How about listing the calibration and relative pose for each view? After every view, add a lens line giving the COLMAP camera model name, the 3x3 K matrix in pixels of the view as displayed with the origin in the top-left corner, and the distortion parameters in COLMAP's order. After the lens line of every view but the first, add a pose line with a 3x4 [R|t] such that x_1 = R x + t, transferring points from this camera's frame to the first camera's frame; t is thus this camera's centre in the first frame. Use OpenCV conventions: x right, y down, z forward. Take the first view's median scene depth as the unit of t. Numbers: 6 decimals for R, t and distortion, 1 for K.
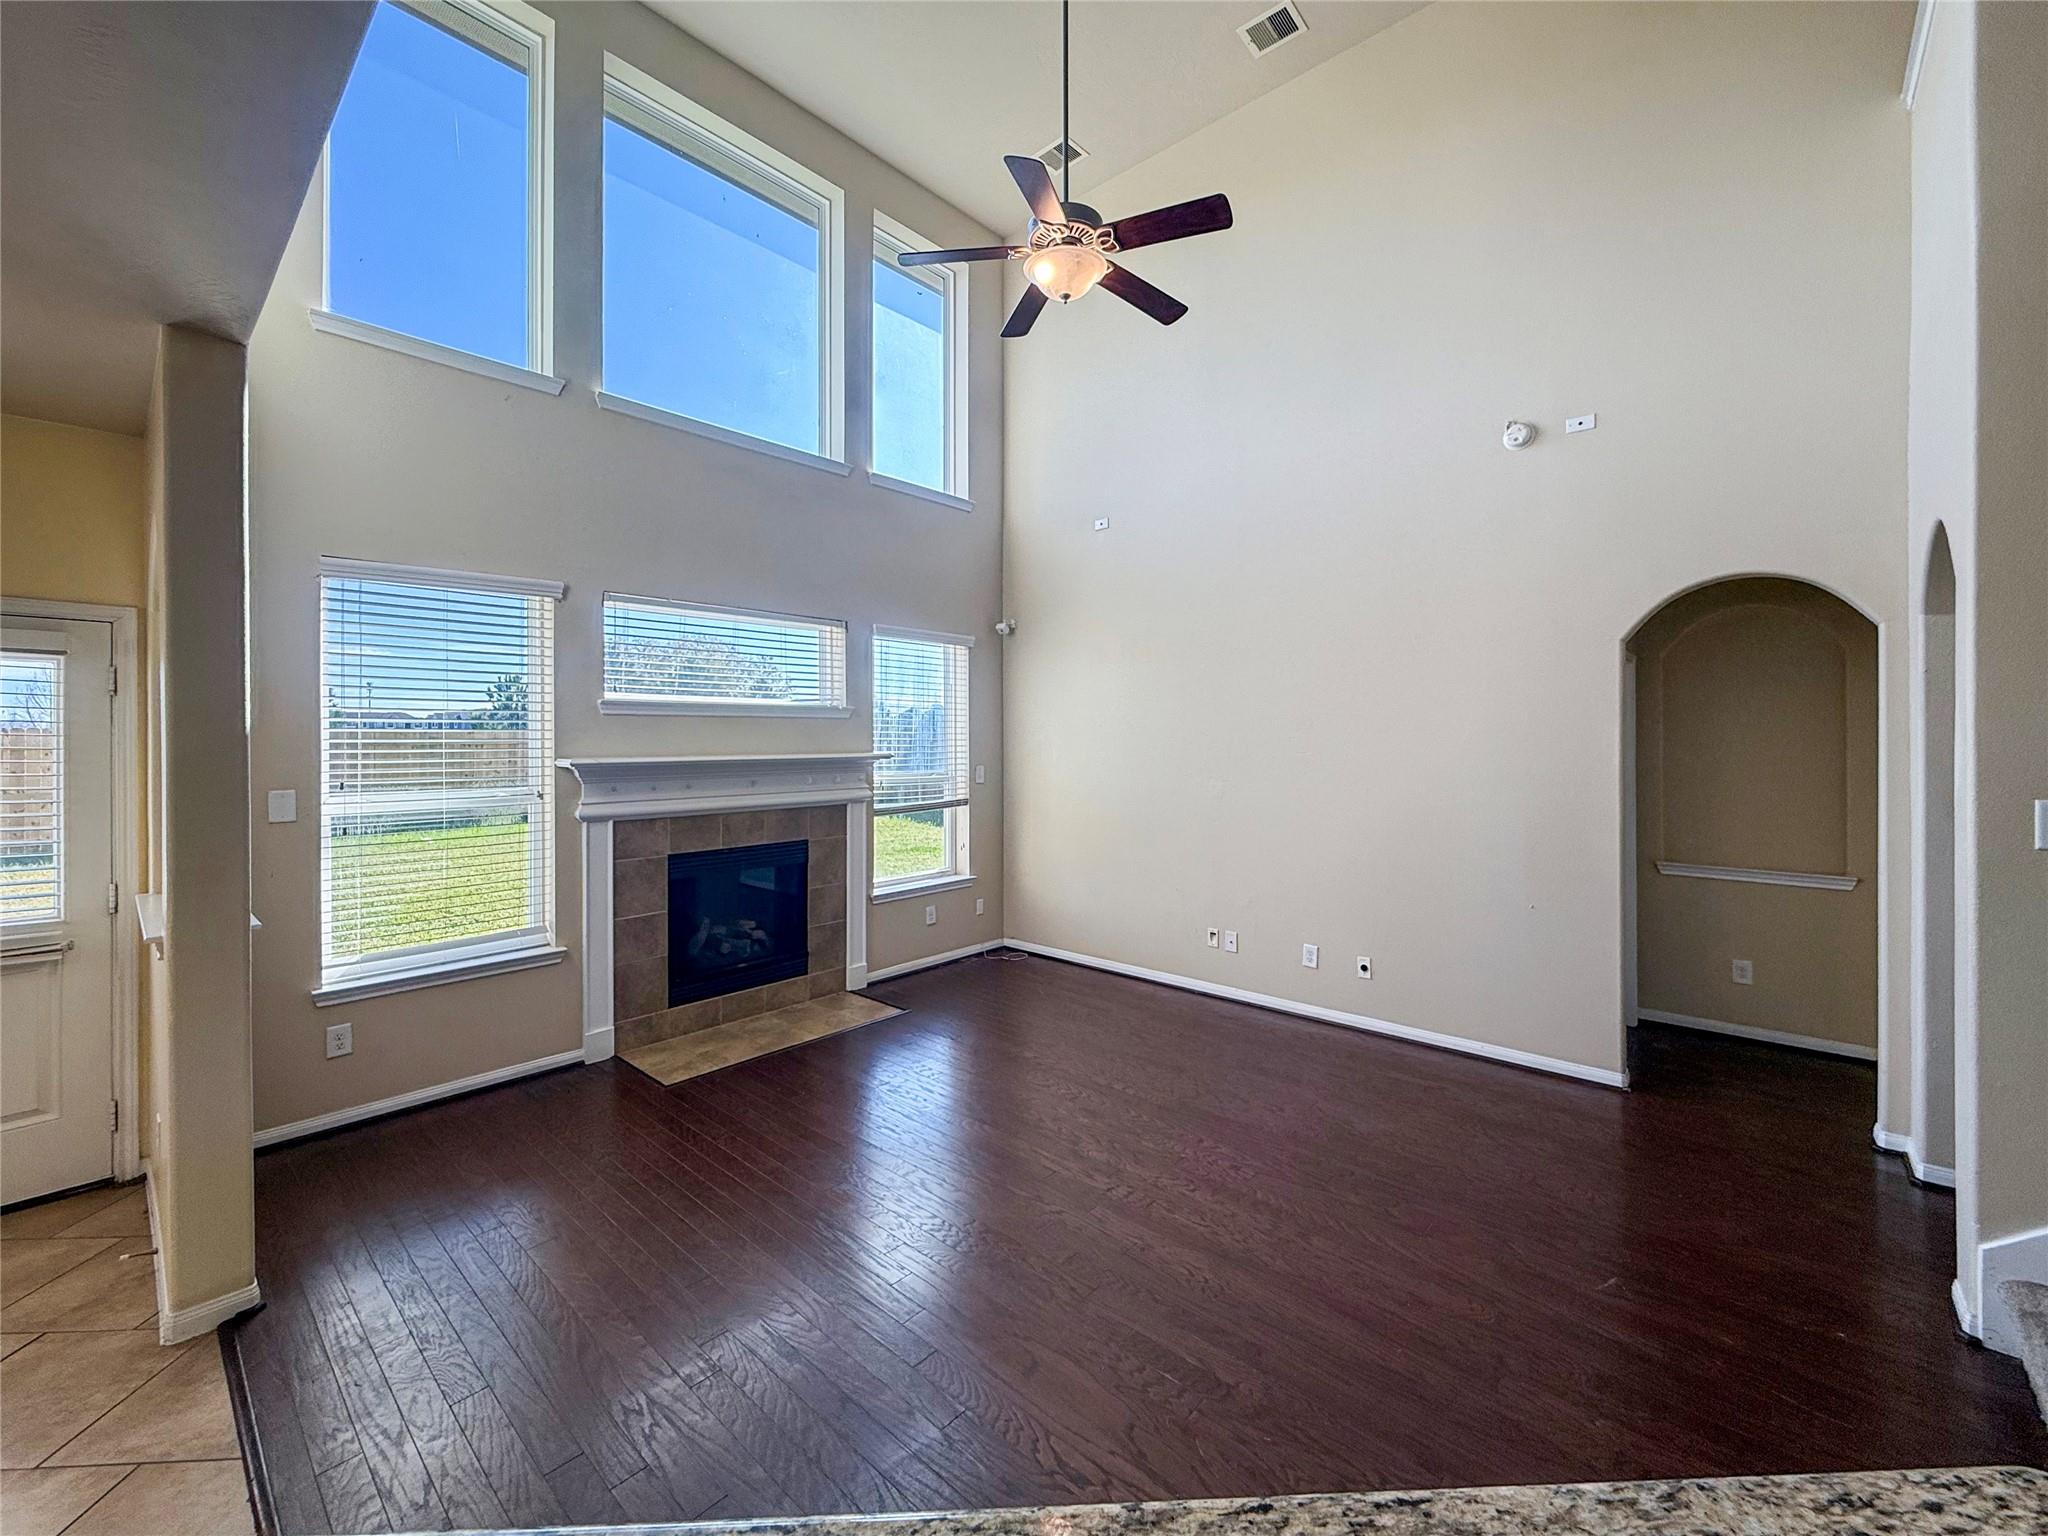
lens RADIAL K [[832.8, 0, 1017.9], [0, 832.8, 738.5], [0, 0, 1]] dist [-0.000614, 0.000386]
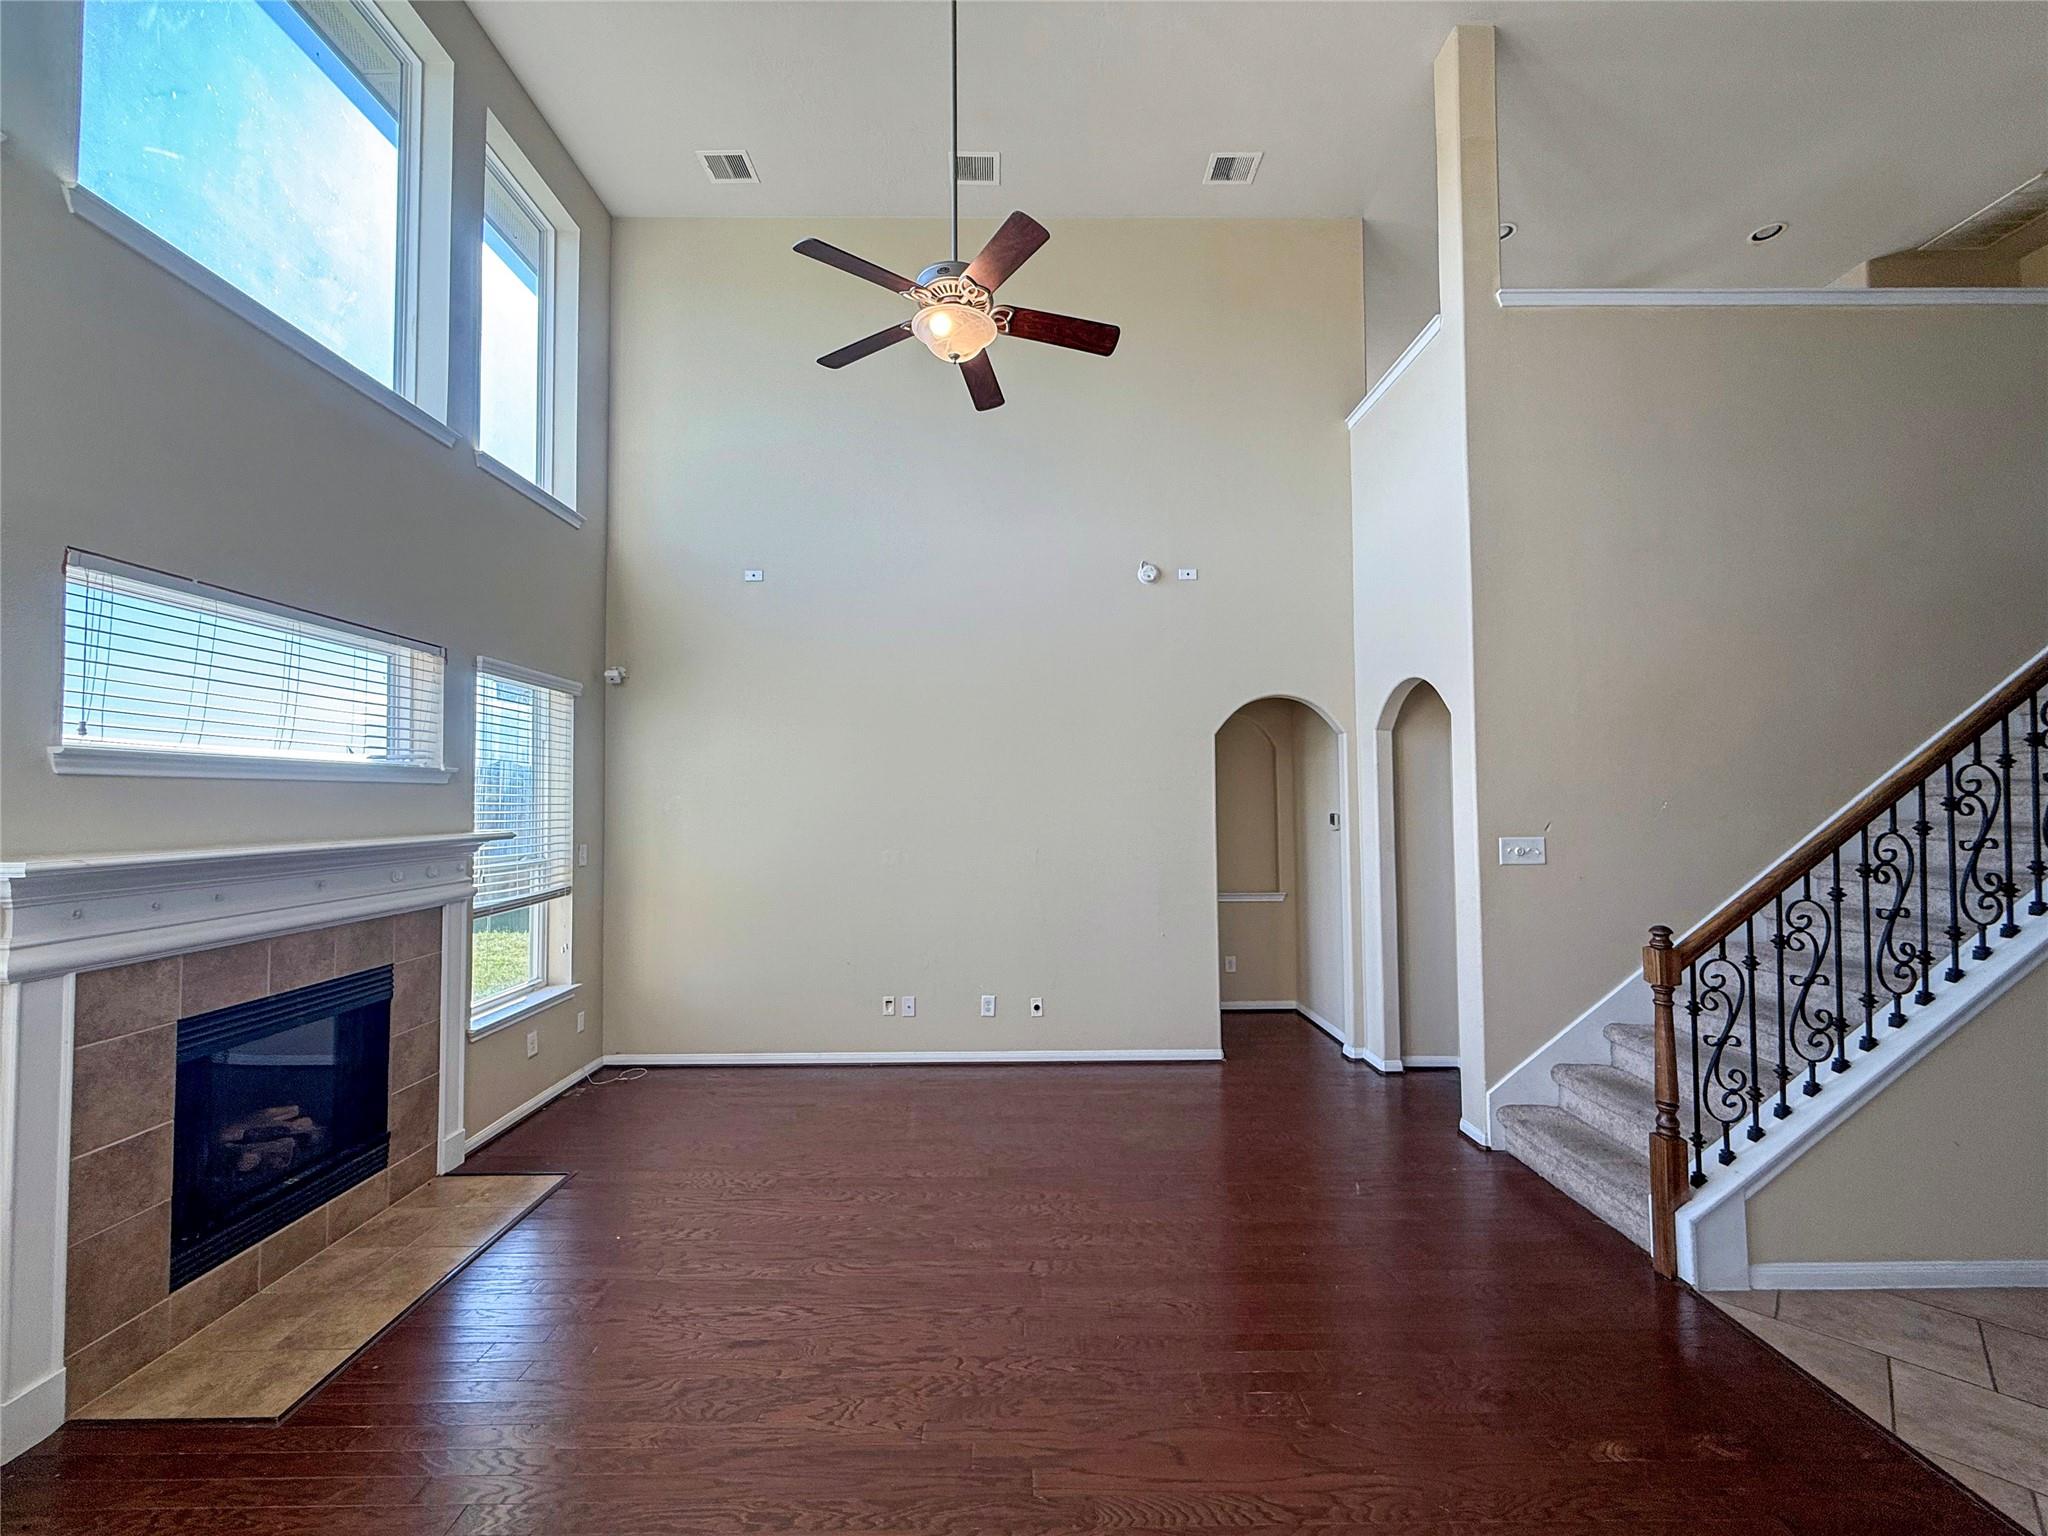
lens RADIAL K [[817.0, 0, 1020.6], [0, 817.0, 769.7], [0, 0, 1]] dist [-0.000058, -0.000117]
pose [[0.735317, 0.021030, 0.677397, -0.337850], [0.007453, 0.999207, -0.039110, -0.006136], [-0.677683, 0.033807, 0.734577, 0.166952]]
